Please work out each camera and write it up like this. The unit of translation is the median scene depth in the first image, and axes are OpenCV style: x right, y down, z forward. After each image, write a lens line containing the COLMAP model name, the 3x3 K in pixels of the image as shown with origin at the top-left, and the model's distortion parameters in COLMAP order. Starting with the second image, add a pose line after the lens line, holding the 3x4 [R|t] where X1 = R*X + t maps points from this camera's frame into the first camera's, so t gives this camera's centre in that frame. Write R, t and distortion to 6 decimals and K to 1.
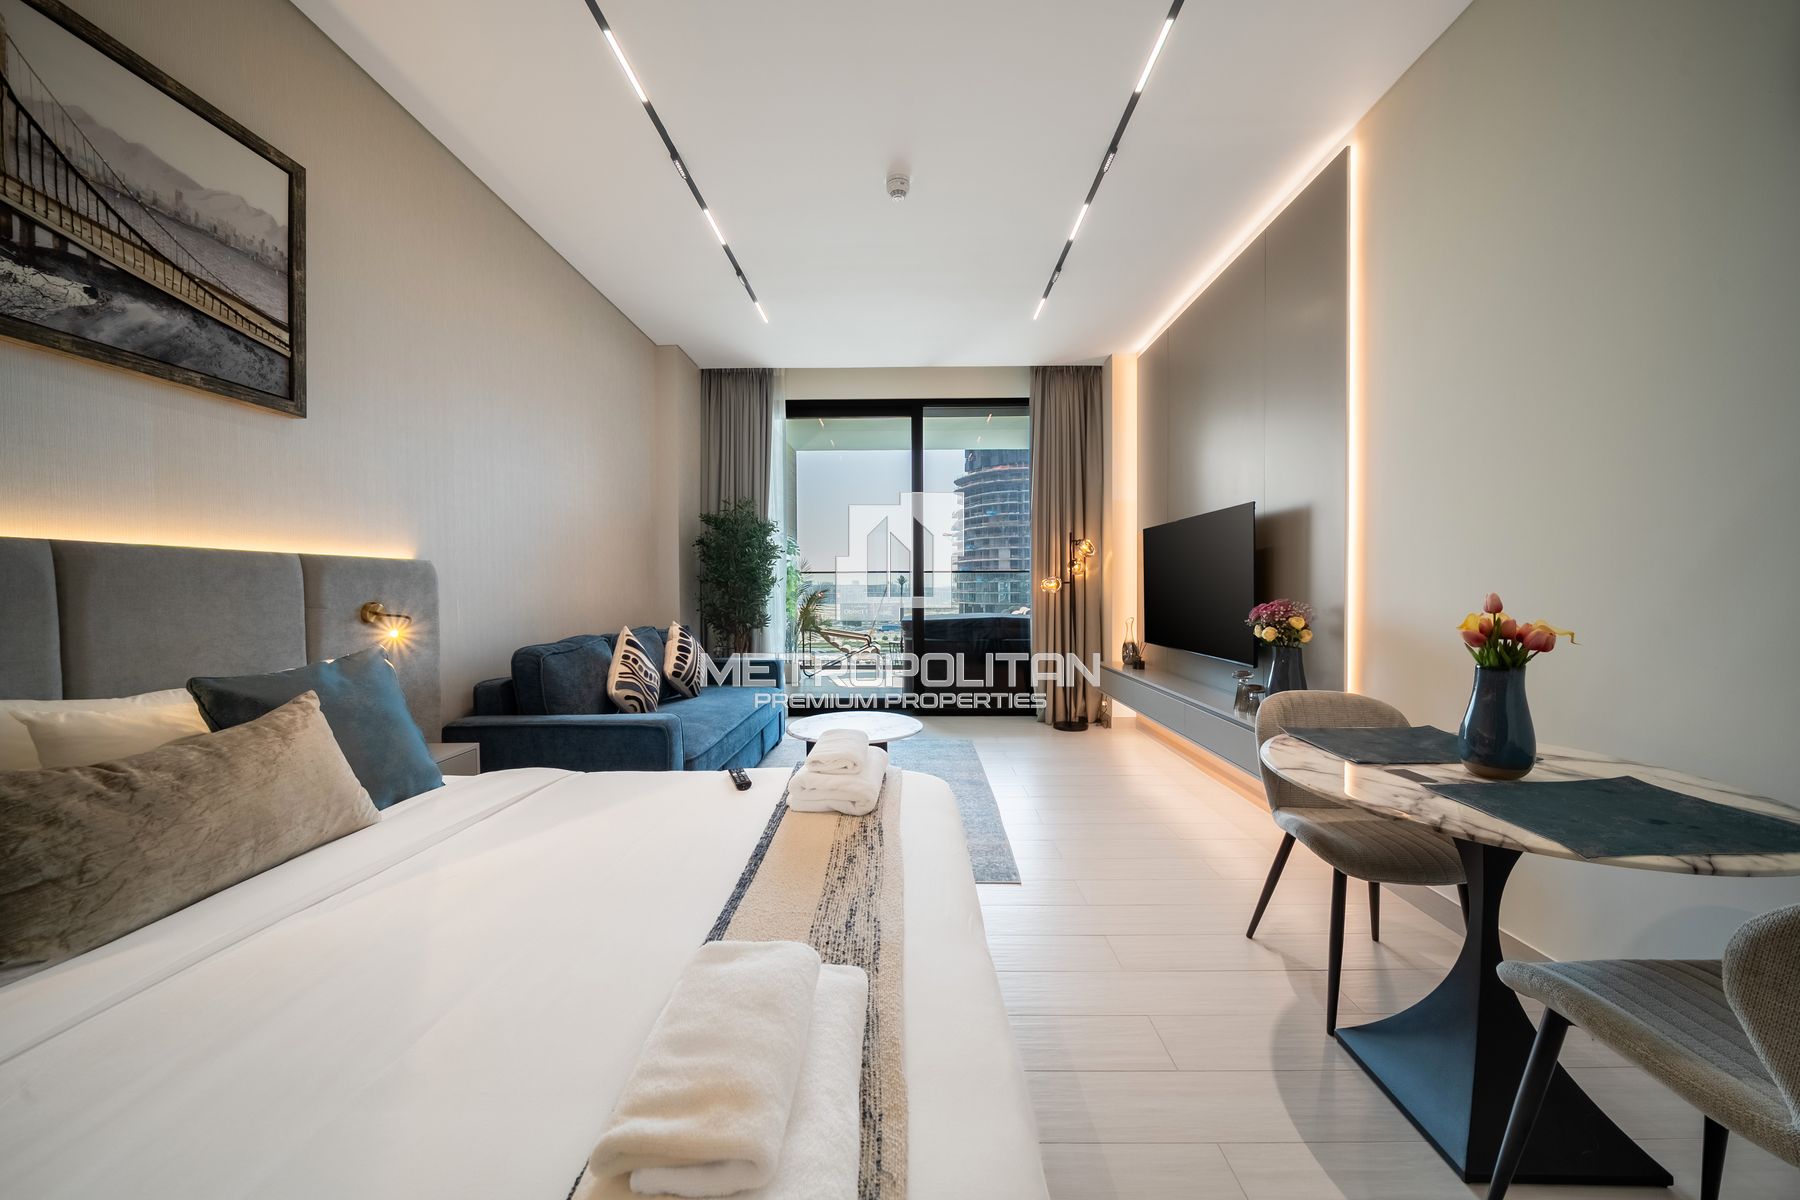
lens RADIAL K [[625.3, 0, 907.3], [0, 625.3, 600.1], [0, 0, 1]] dist [-0.012923, 0.001825]
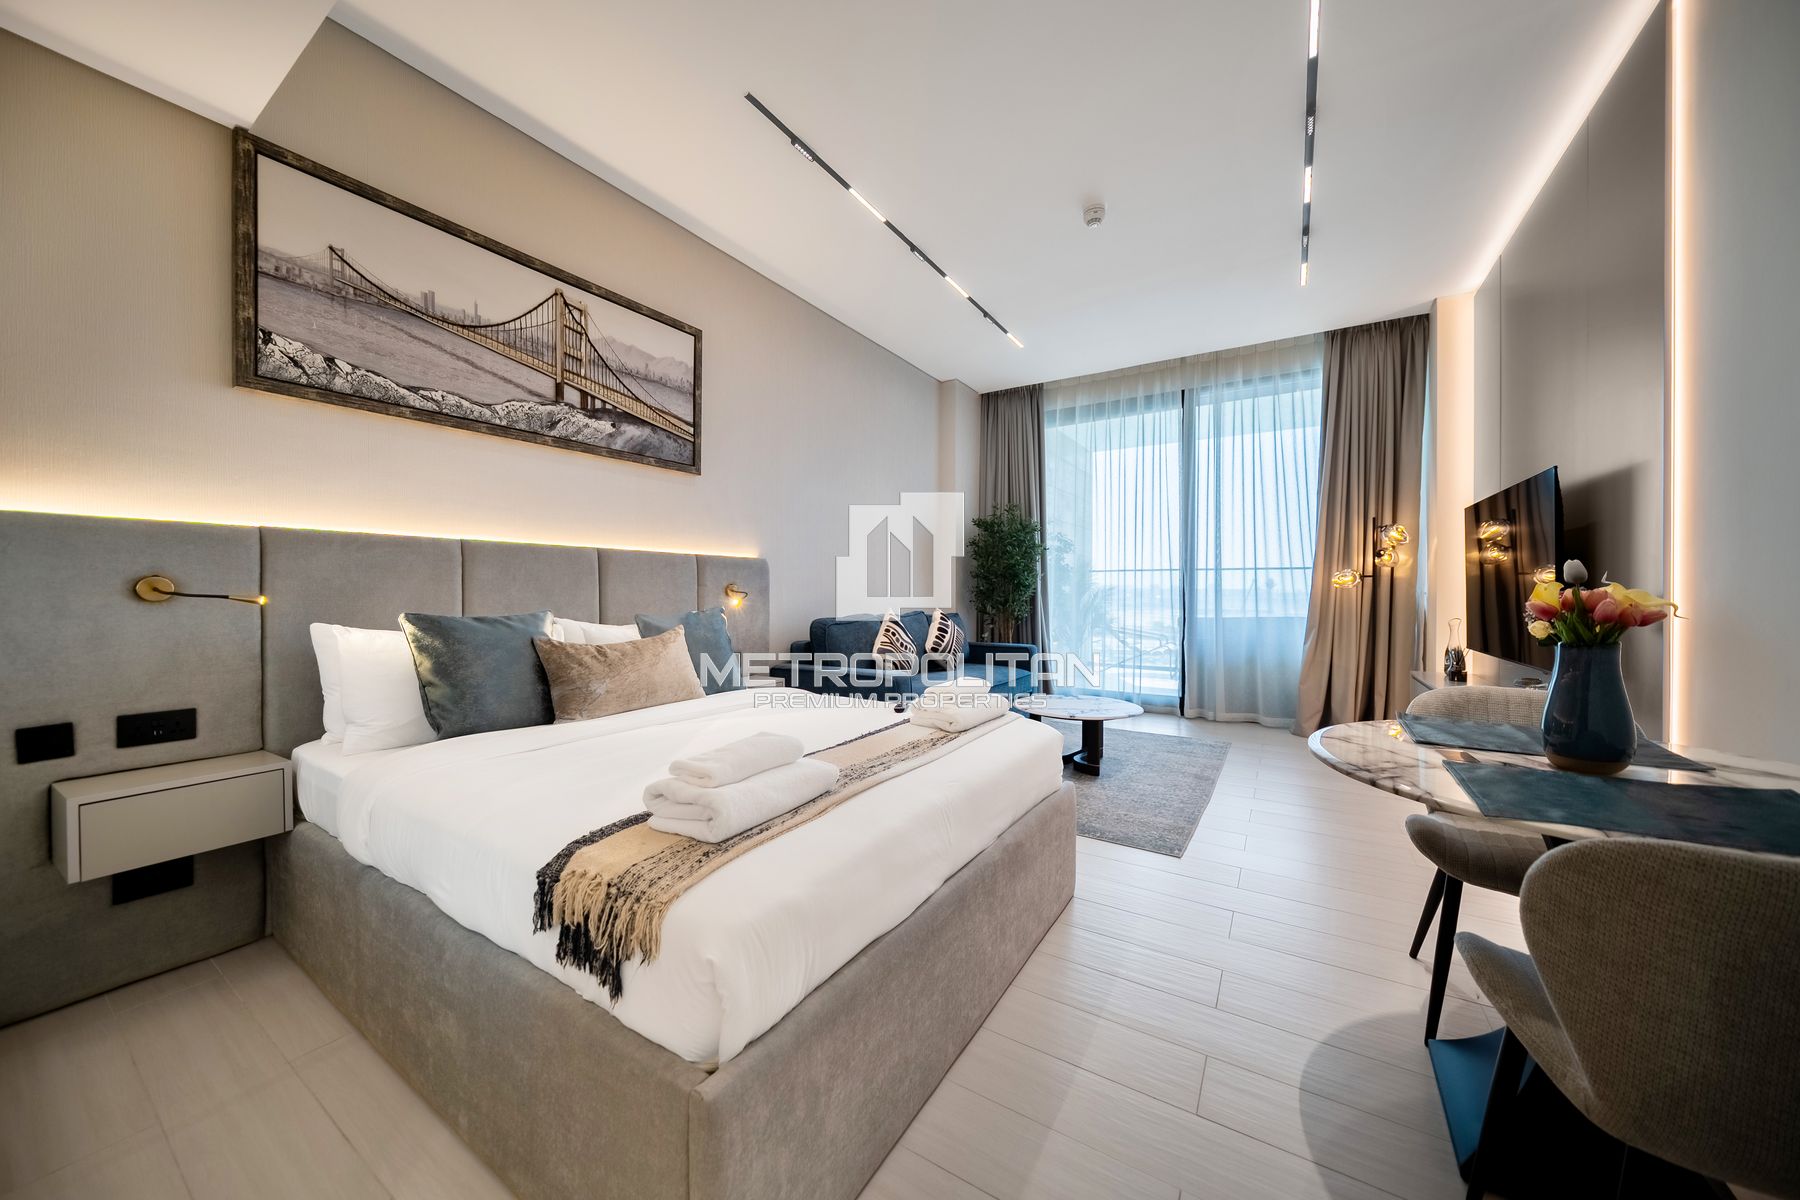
lens RADIAL K [[625.3, 0, 889.7], [0, 625.3, 596.1], [0, 0, 1]] dist [-0.012923, 0.001825]
pose [[0.844899, 0.011856, -0.534795, 0.301641], [-0.018173, 0.999813, -0.006545, 0.032079], [0.534618, 0.015249, 0.844957, -0.133330]]
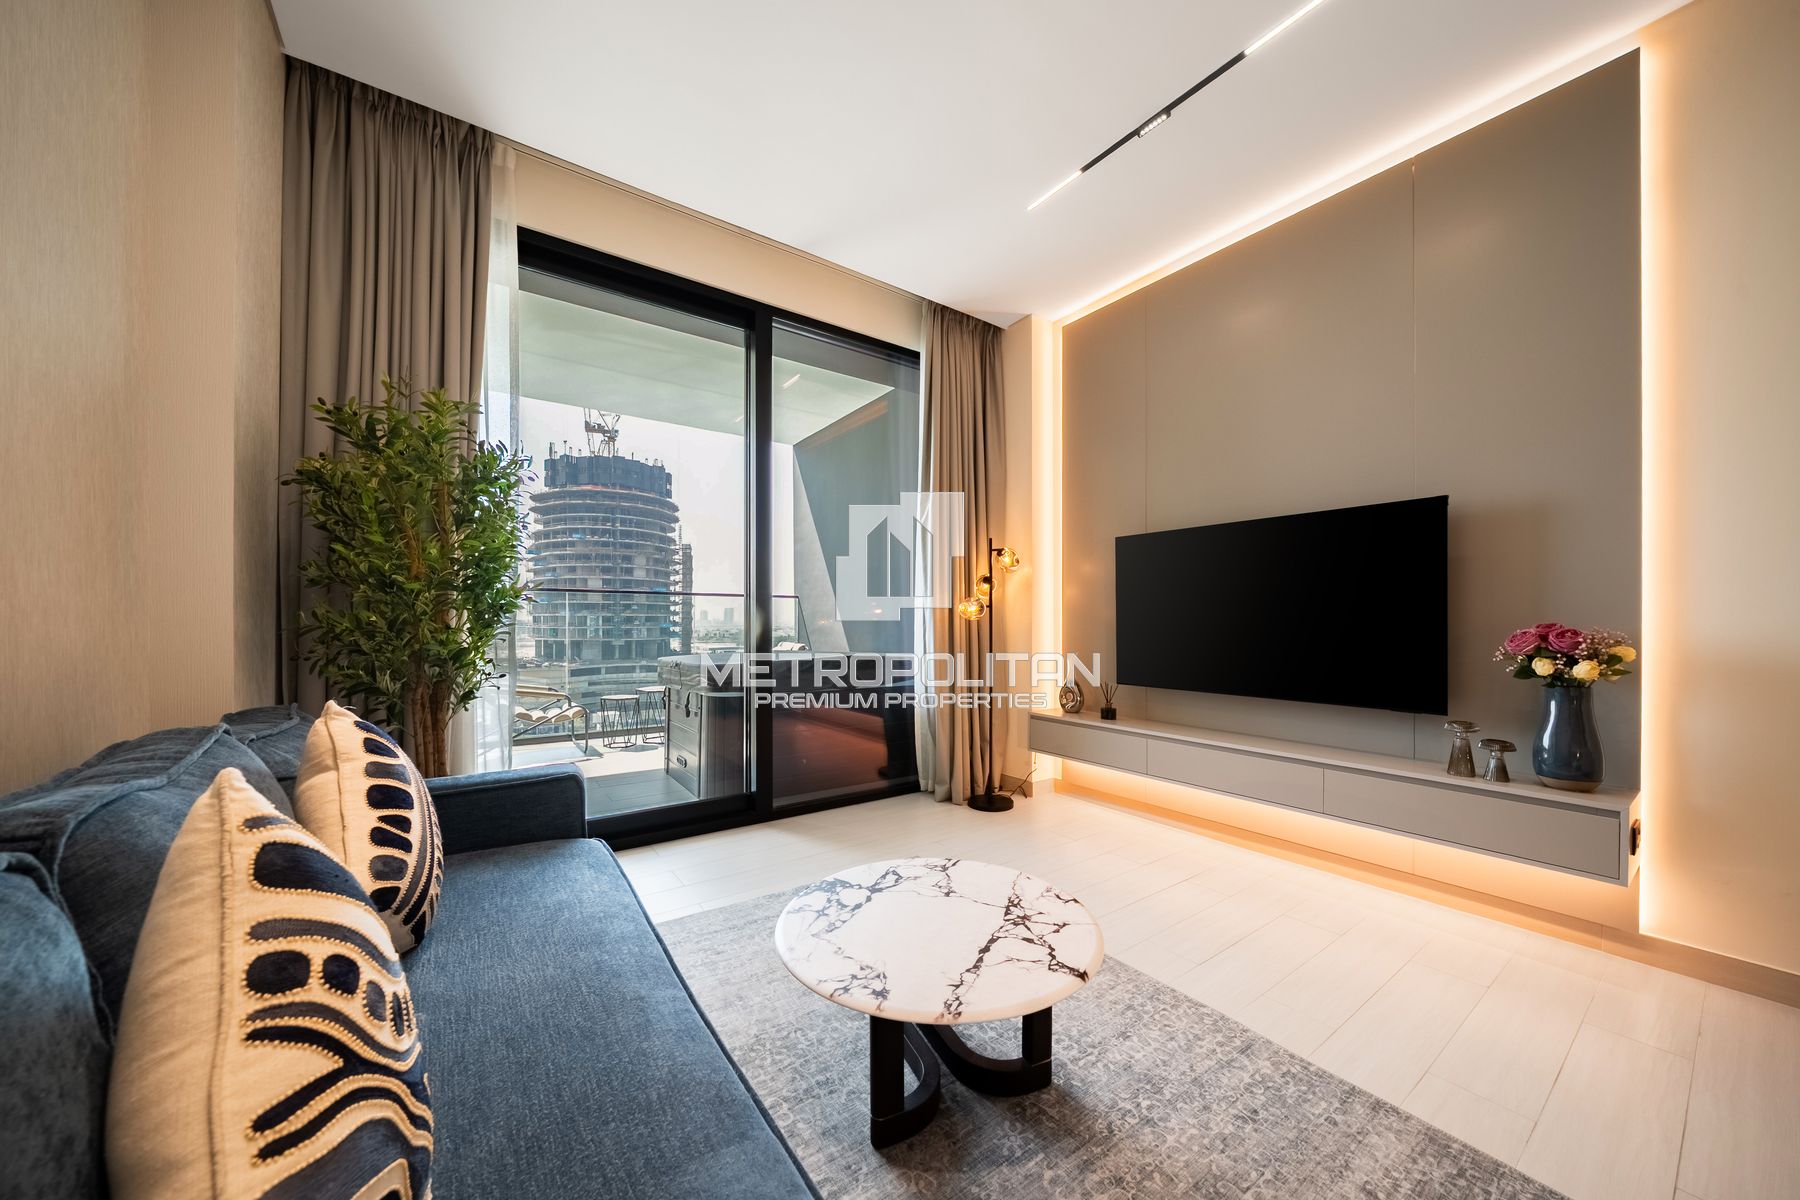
lens RADIAL K [[625.3, 0, 904.1], [0, 625.3, 622.6], [0, 0, 1]] dist [-0.012923, 0.001825]
pose [[0.806388, 0.006242, 0.591354, -0.484767], [0.006017, 0.999806, -0.018759, 0.007503], [-0.591356, 0.018686, 0.806194, 0.907331]]
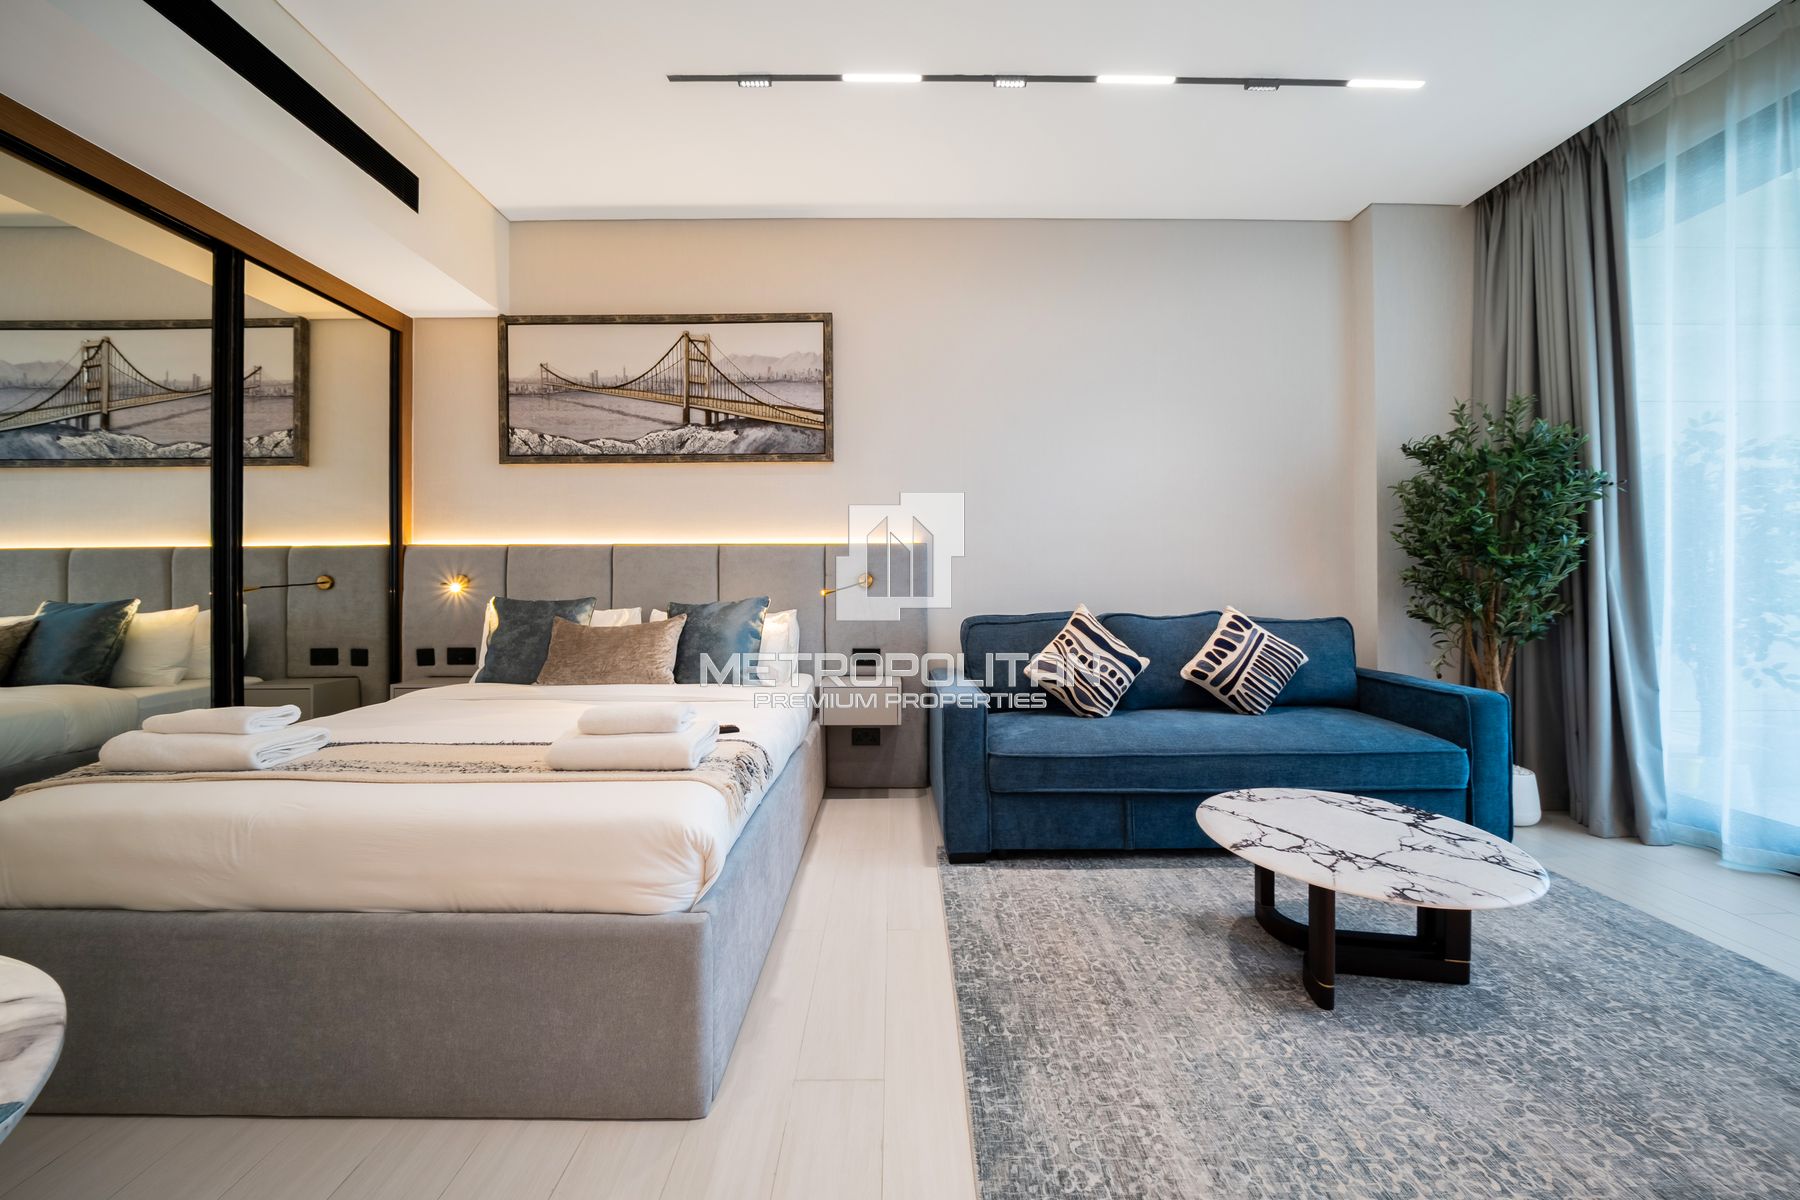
lens RADIAL K [[627.5, 0, 892.6], [0, 627.5, 580.0], [0, 0, 1]] dist [-0.012142, 0.000165]
pose [[0.008577, 0.007644, -0.999934, 0.541948], [-0.016653, 0.999833, 0.007501, 0.006549], [0.999825, 0.016588, 0.008703, 0.866629]]
